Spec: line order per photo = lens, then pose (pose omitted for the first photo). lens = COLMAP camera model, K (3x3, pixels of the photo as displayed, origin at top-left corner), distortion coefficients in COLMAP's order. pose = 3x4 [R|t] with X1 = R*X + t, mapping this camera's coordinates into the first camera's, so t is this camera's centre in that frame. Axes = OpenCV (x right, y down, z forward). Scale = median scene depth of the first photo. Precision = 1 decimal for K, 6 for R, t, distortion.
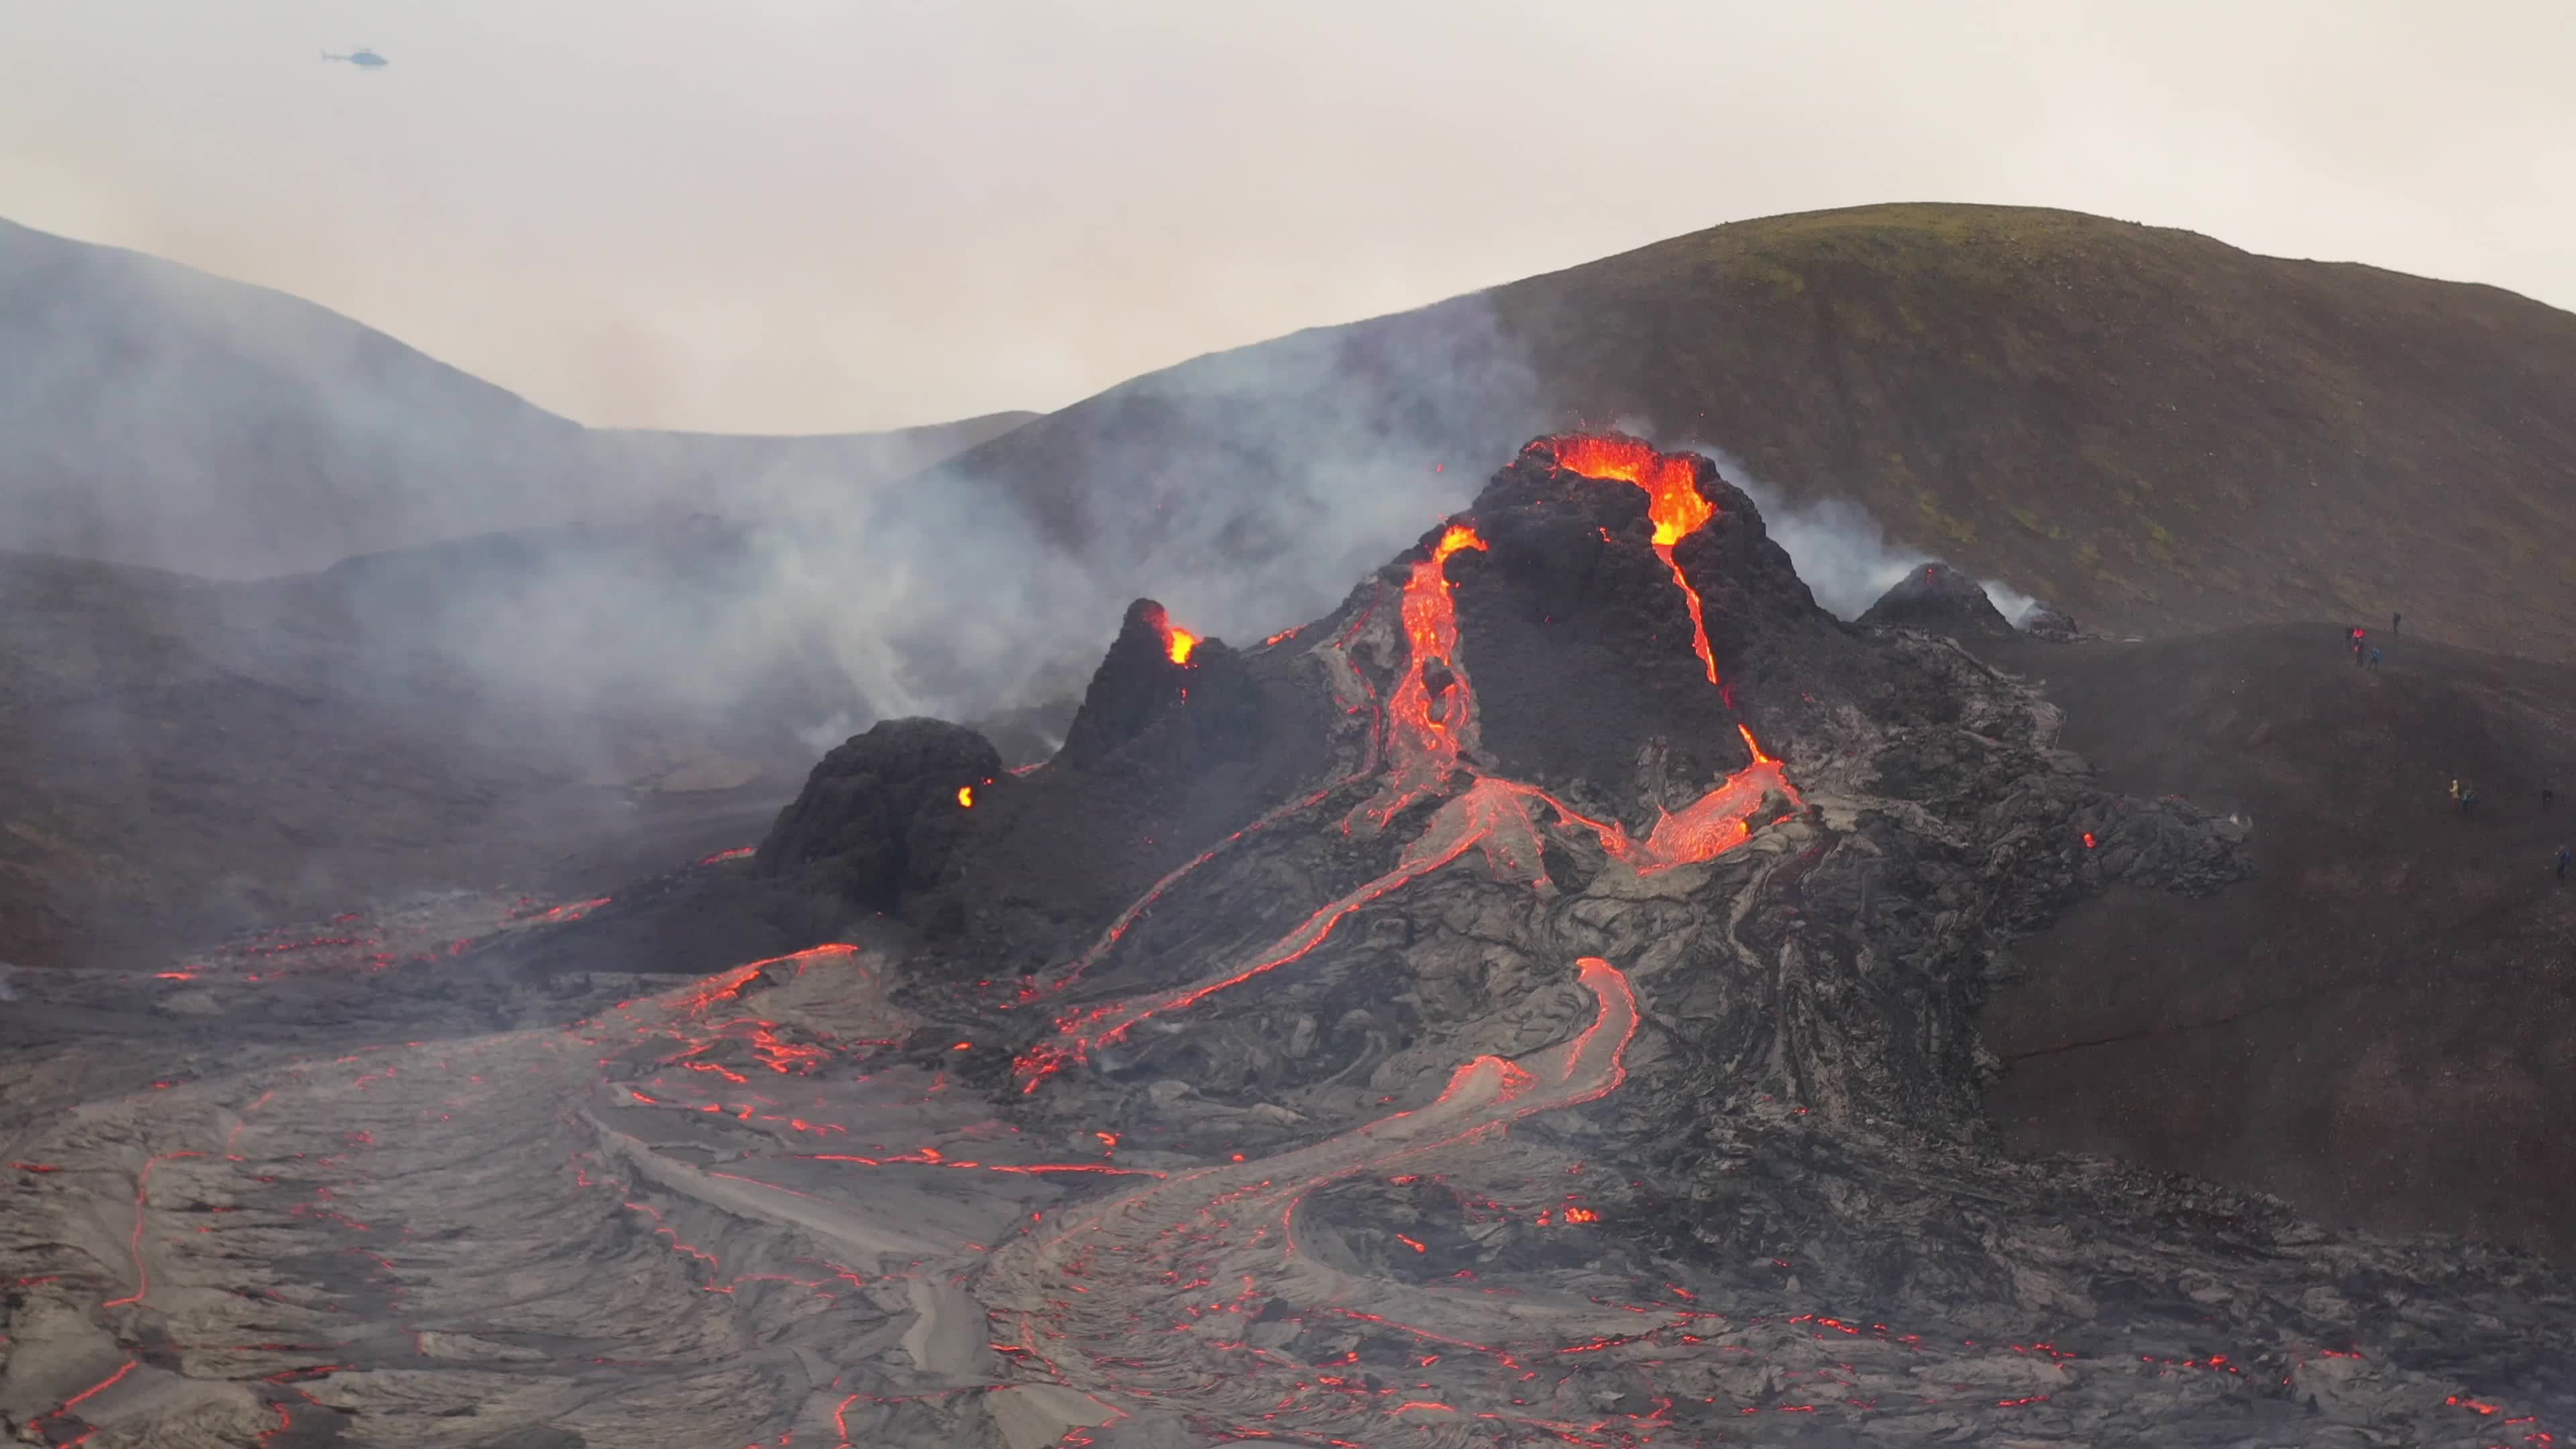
lens RADIAL K [[2904.4, 0, 1288.0], [0, 2904.4, 724.5], [0, 0, 1]] dist [0.015317, -0.023025]
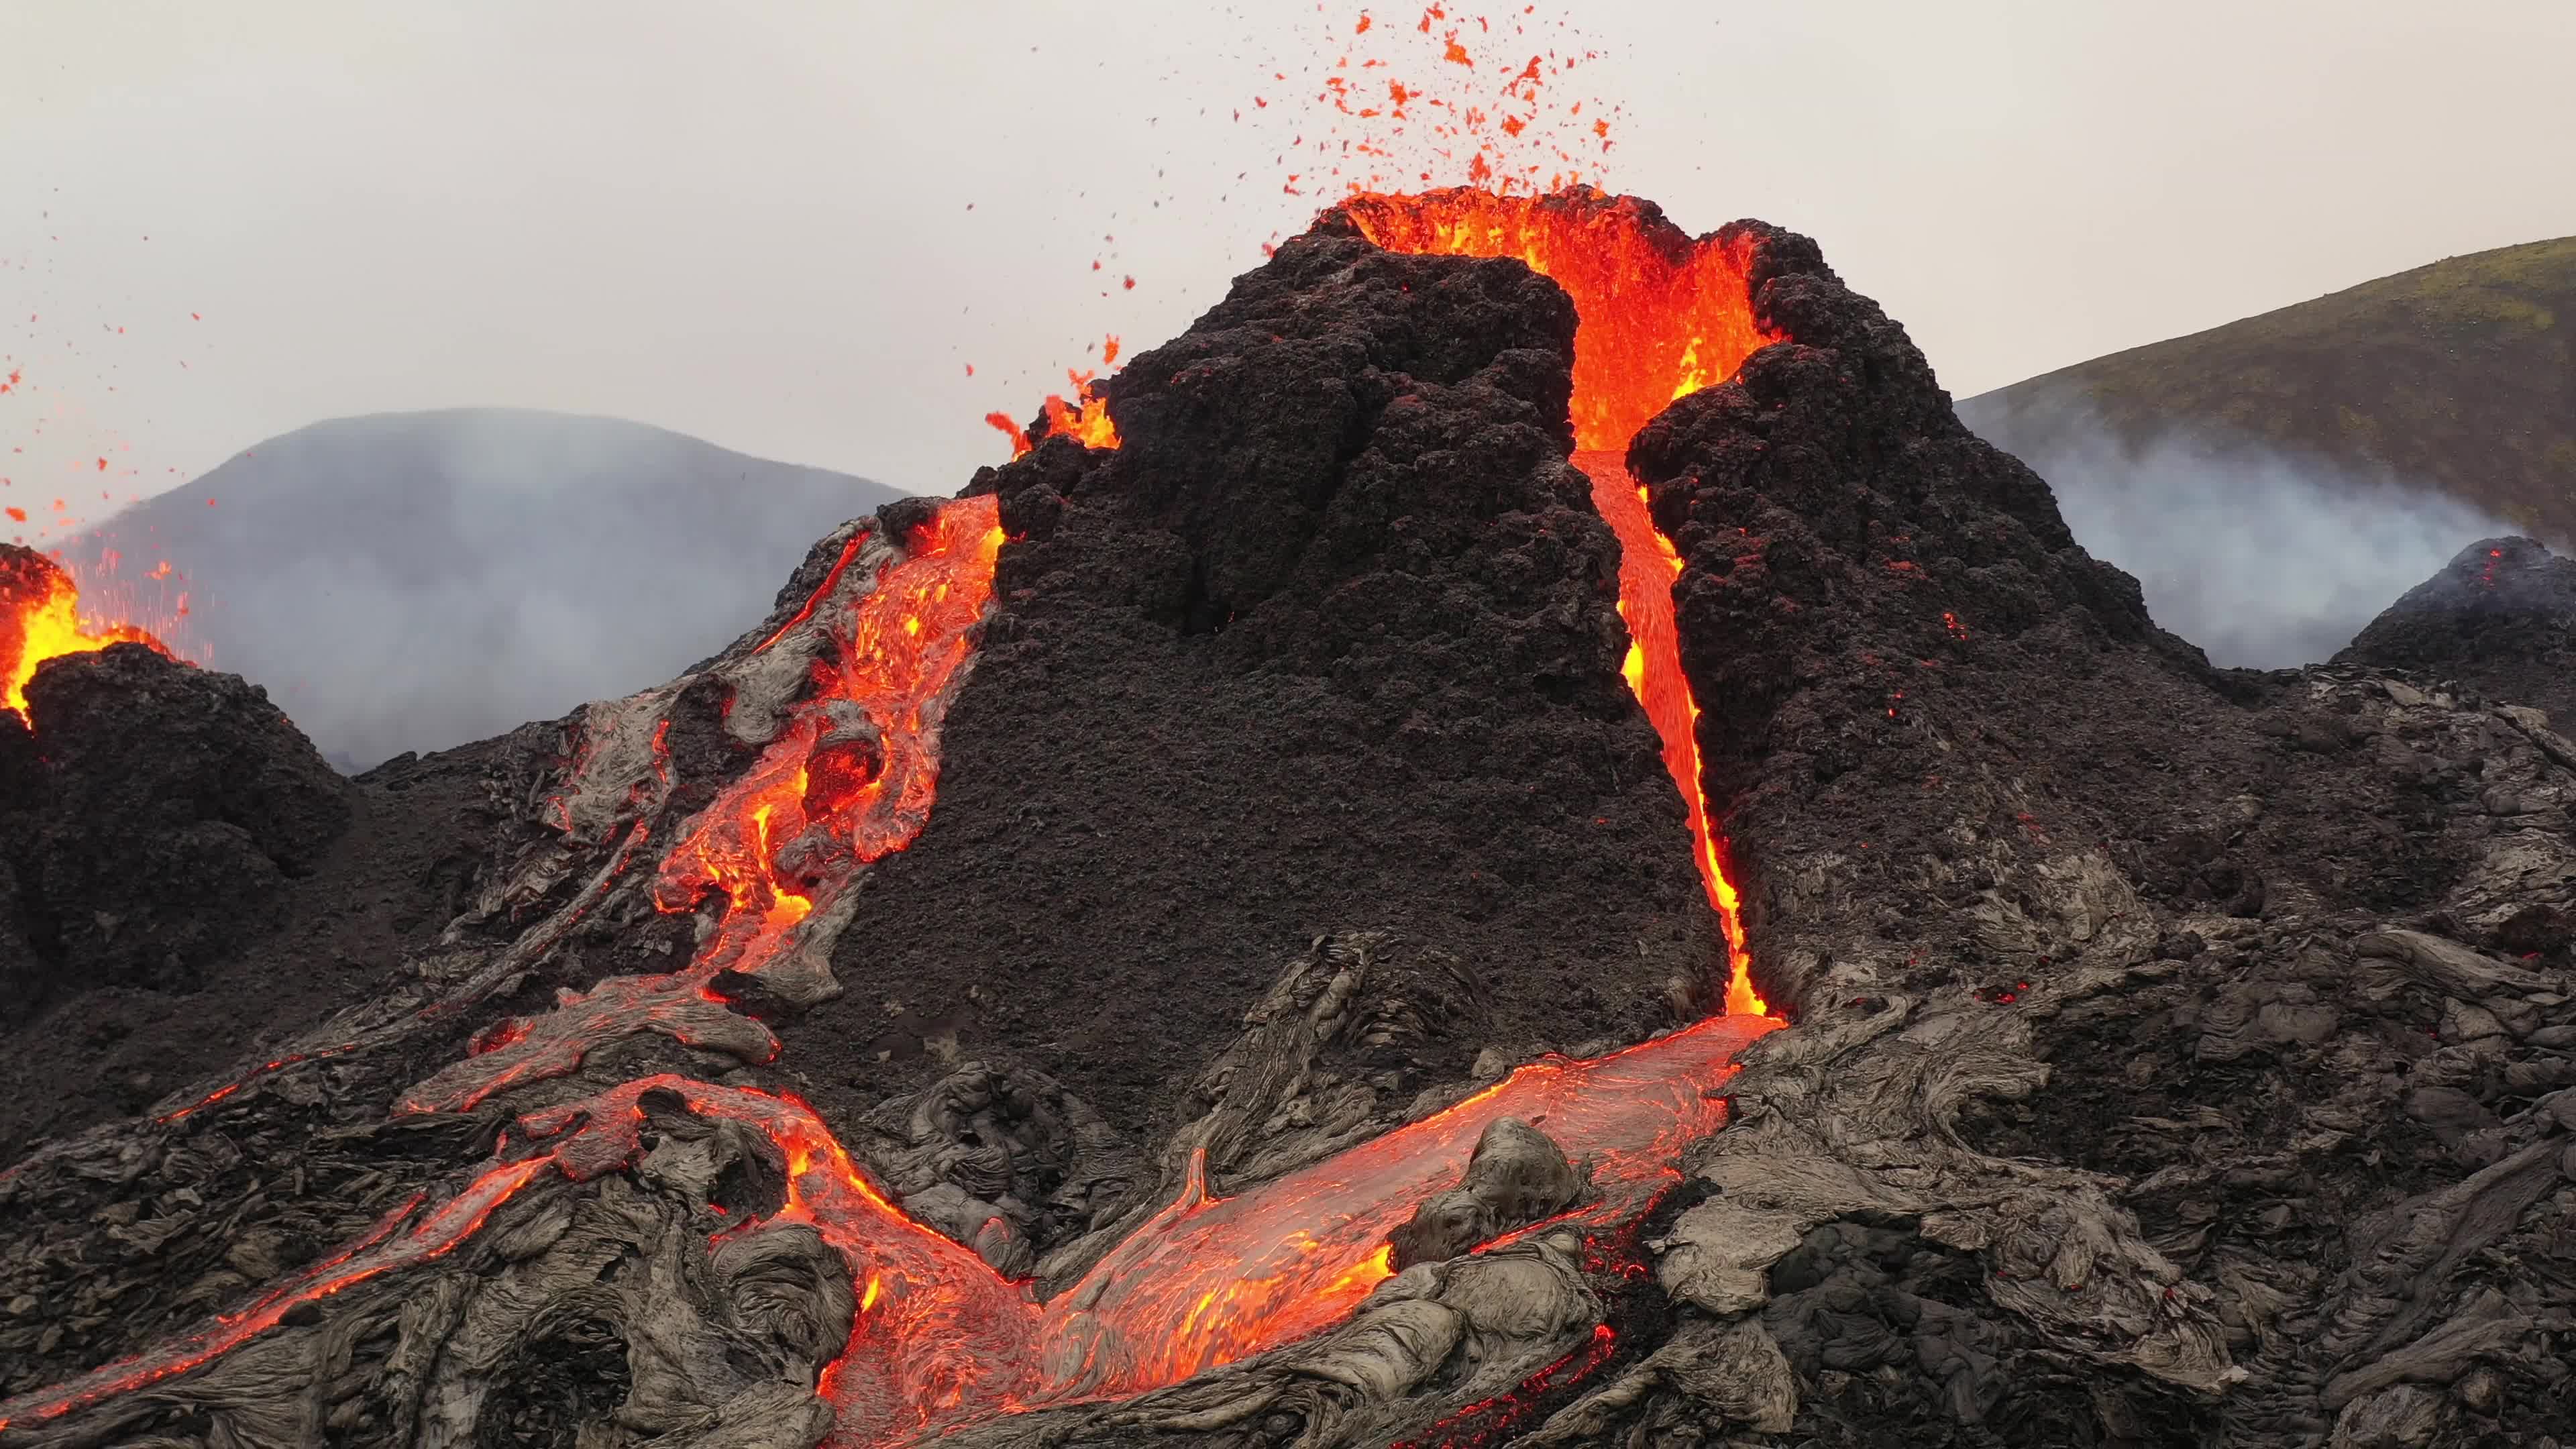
lens RADIAL K [[2882.1, 0, 1267.7], [0, 2882.1, 716.8], [0, 0, 1]] dist [-0.010659, -0.001791]
pose [[0.956819, -0.010913, -0.290479, 0.203167], [-0.013799, 0.996463, -0.082888, 0.006569], [0.290356, 0.083318, 0.953285, 0.665329]]
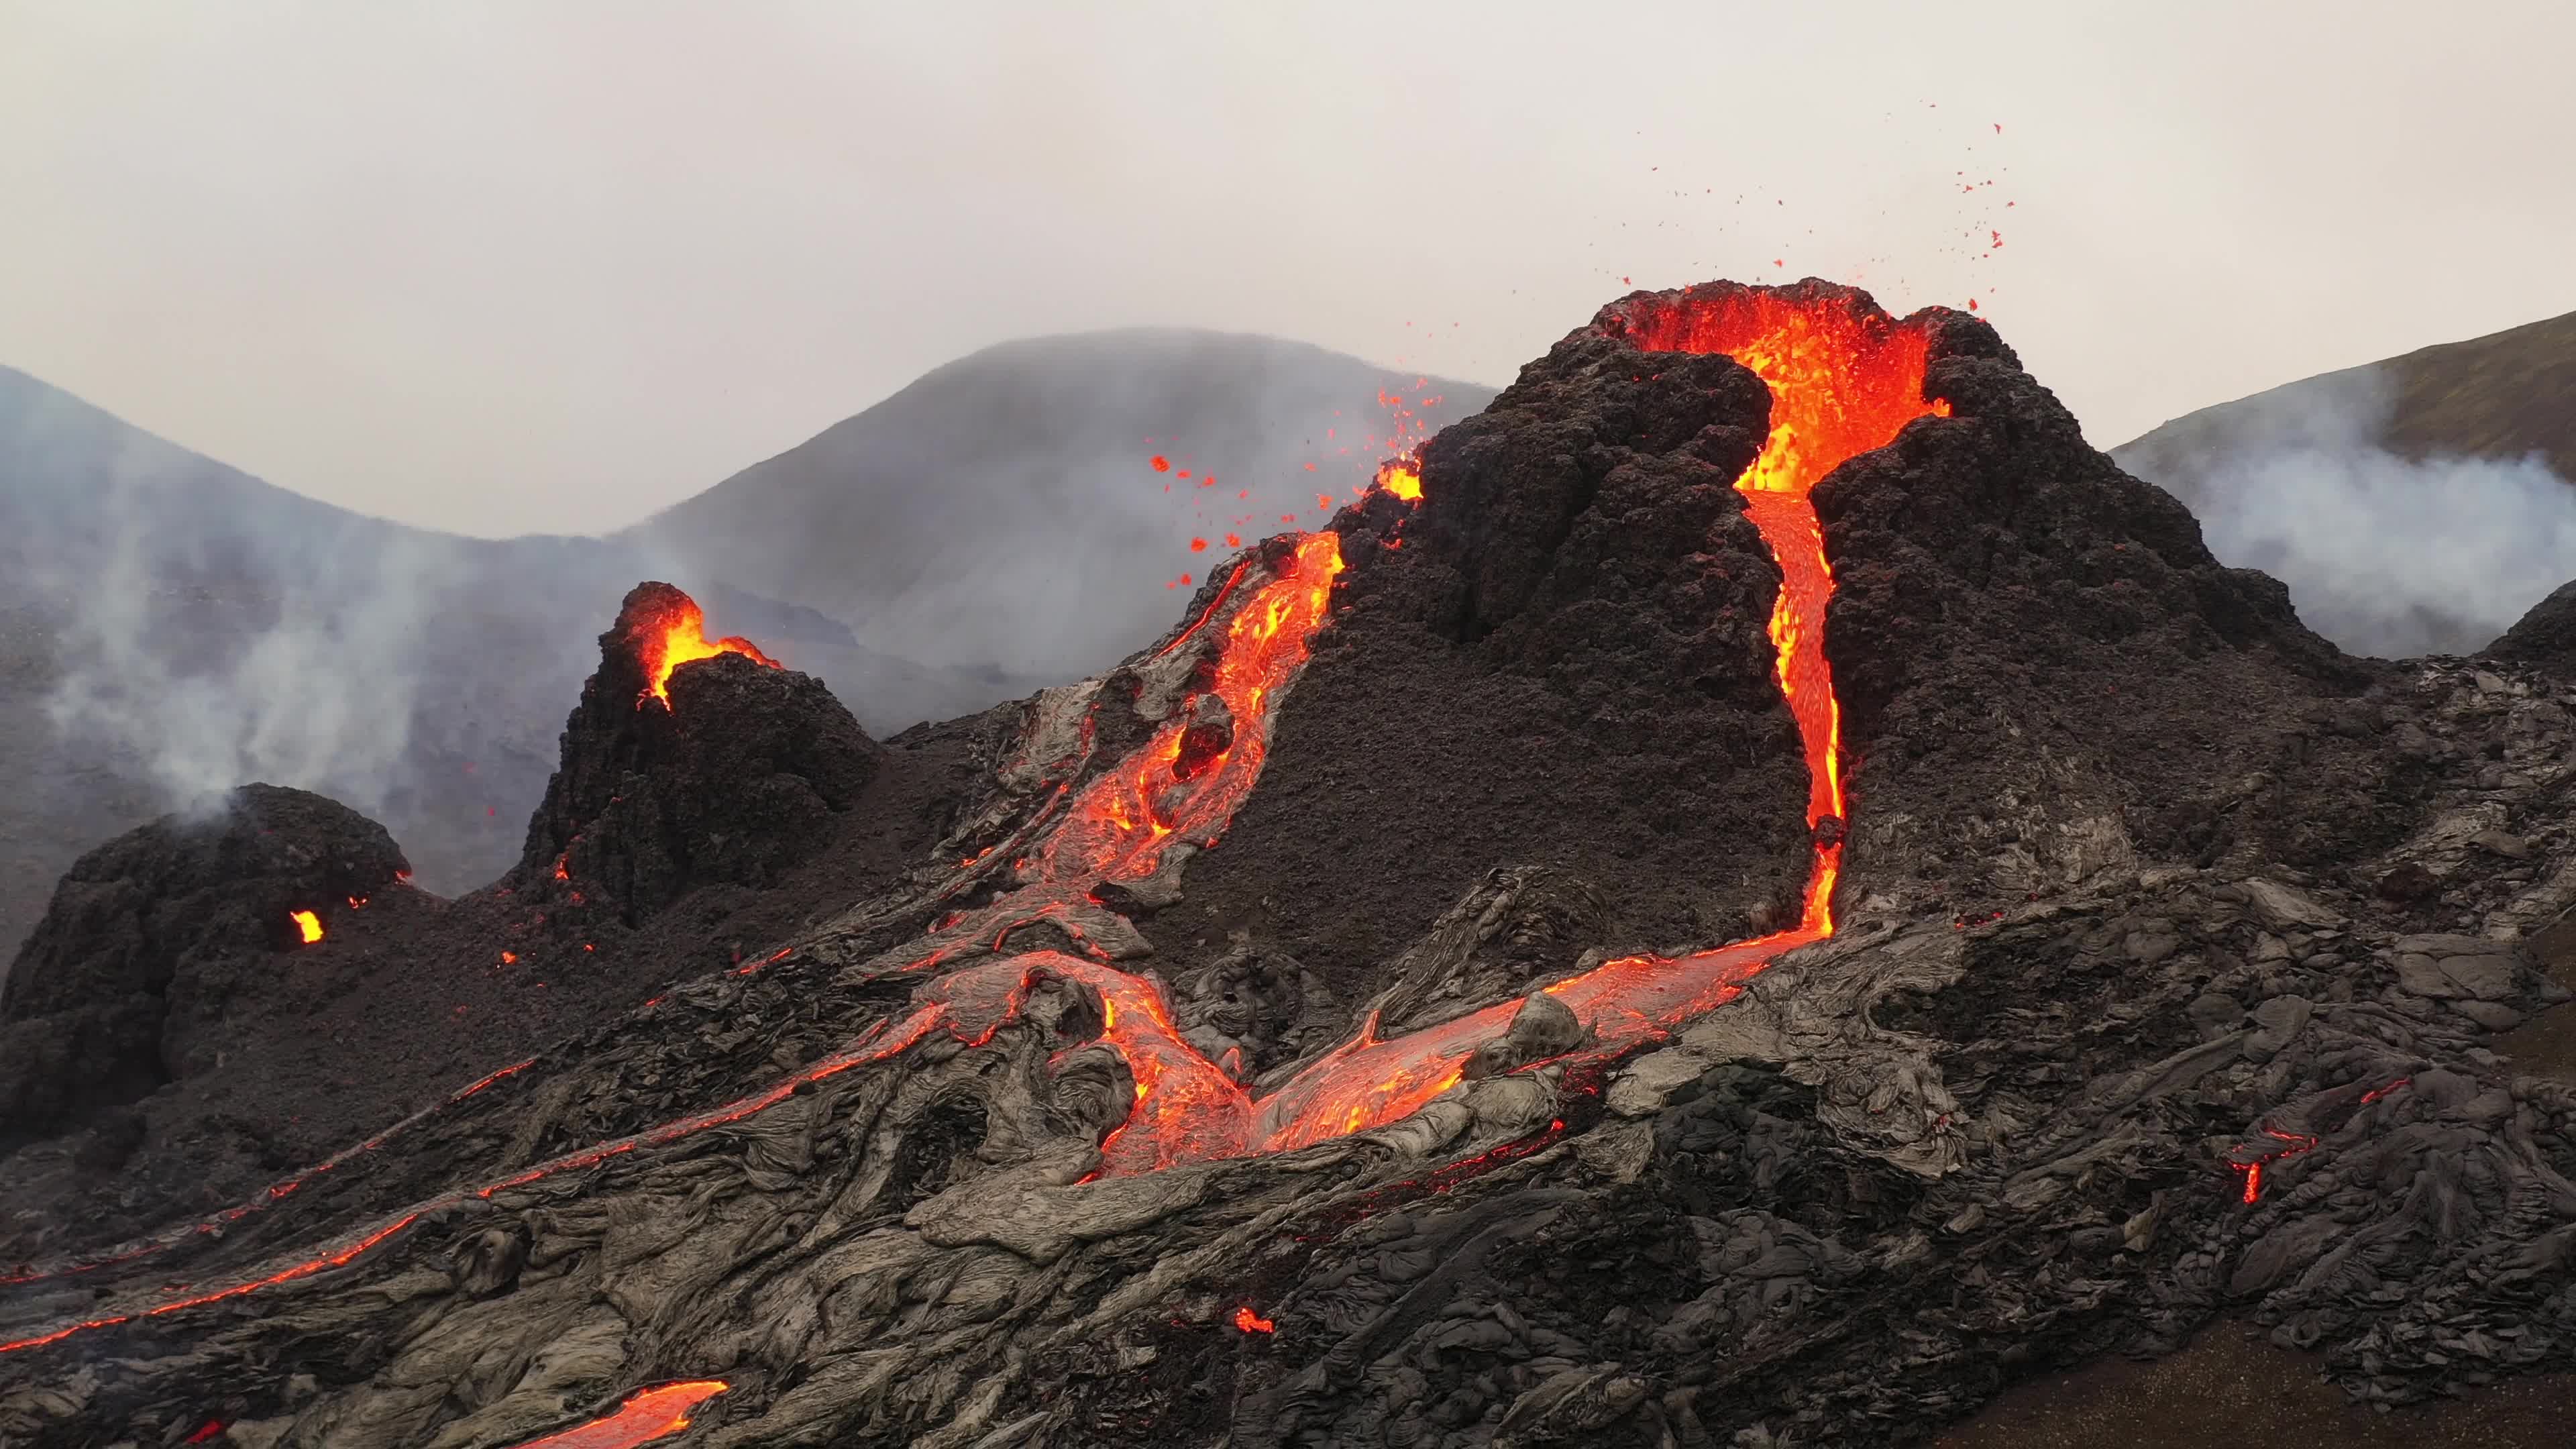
lens RADIAL K [[2882.1, 0, 1267.7], [0, 2882.1, 716.8], [0, 0, 1]] dist [-0.010659, -0.001791]
pose [[0.866451, 0.008409, -0.499192, 0.308731], [-0.033853, 0.998547, -0.041937, 0.000904], [0.498114, 0.053235, 0.865476, 0.560652]]
